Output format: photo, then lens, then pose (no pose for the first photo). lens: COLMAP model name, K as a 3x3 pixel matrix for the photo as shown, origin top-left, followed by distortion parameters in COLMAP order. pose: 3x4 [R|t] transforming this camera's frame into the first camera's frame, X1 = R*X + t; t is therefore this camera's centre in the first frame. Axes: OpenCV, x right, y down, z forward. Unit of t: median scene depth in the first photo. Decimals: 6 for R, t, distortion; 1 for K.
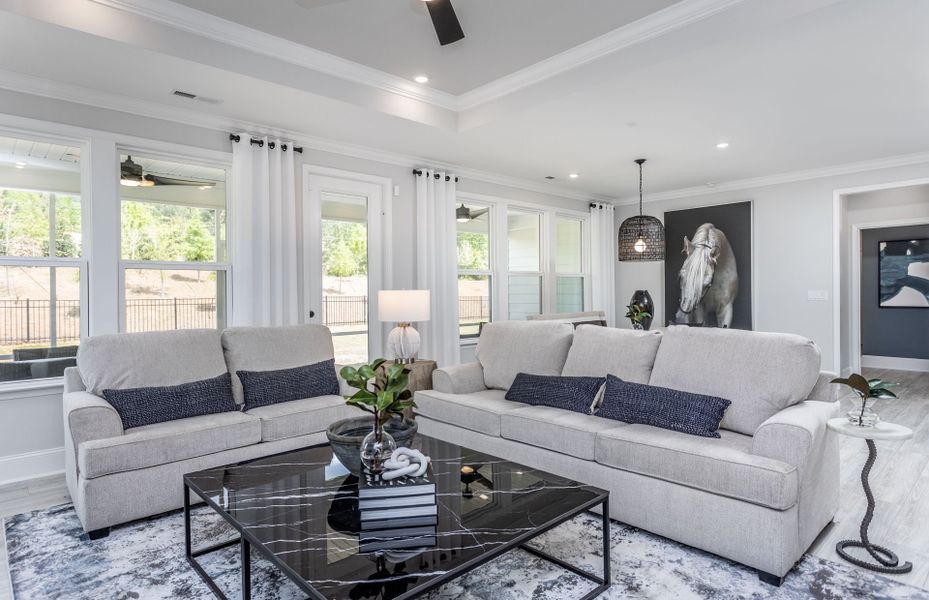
lens RADIAL K [[518.2, 0, 468.3], [0, 518.2, 294.5], [0, 0, 1]] dist [0.000772, -0.000096]
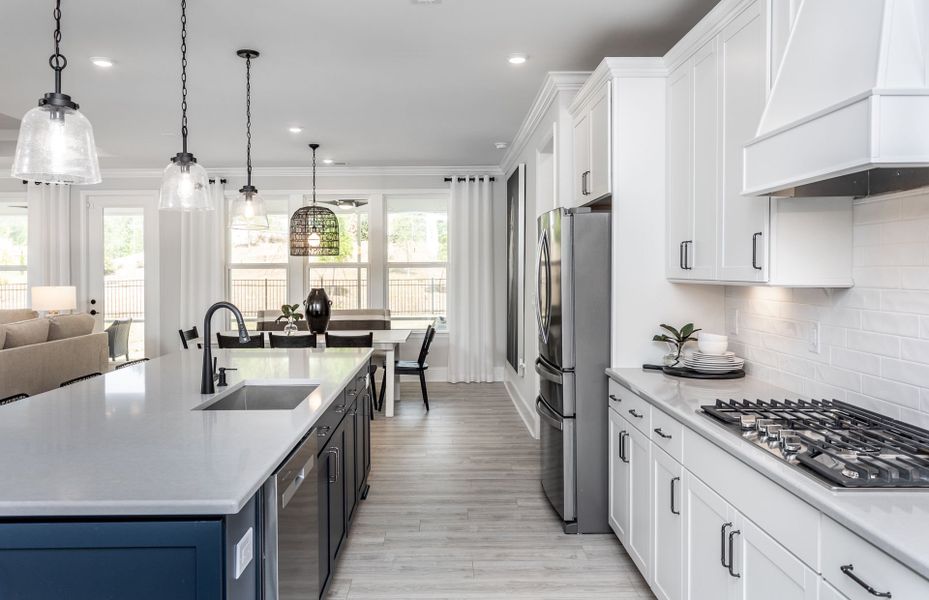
lens RADIAL K [[699.2, 0, 438.0], [0, 699.2, 273.8], [0, 0, 1]] dist [0.010107, 0.002815]
pose [[0.723133, 0.009491, -0.690643, 1.266655], [-0.004873, 0.999951, 0.008640, -0.042763], [0.690691, -0.002882, 0.723144, 0.249693]]
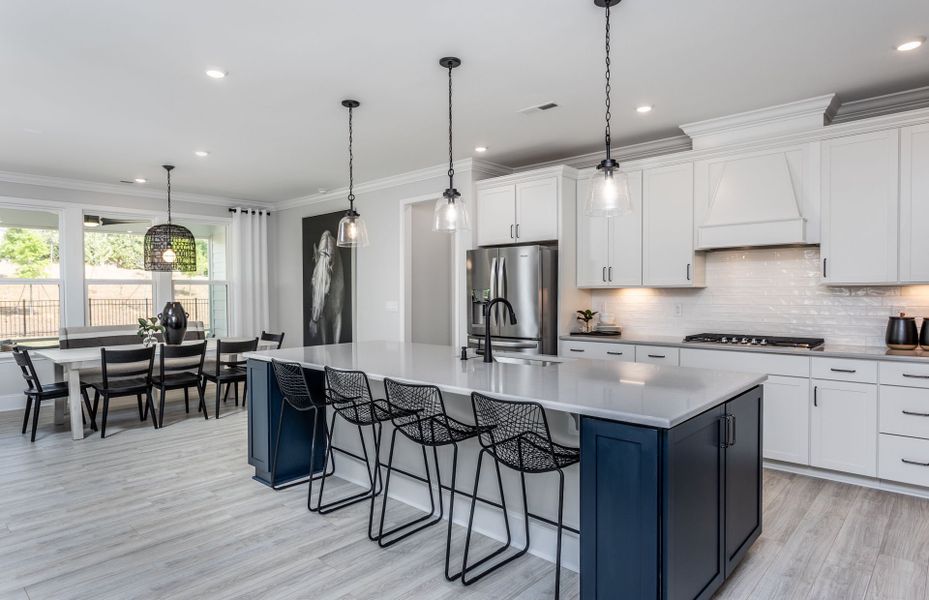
lens RADIAL K [[541.4, 0, 464.5], [0, 541.4, 300.0], [0, 0, 1]] dist [-0.006562, -0.002760]
pose [[0.997337, 0.000946, 0.072927, 0.762971], [-0.001719, 0.999943, 0.010538, -0.021821], [-0.072913, -0.010636, 0.997282, -0.038590]]
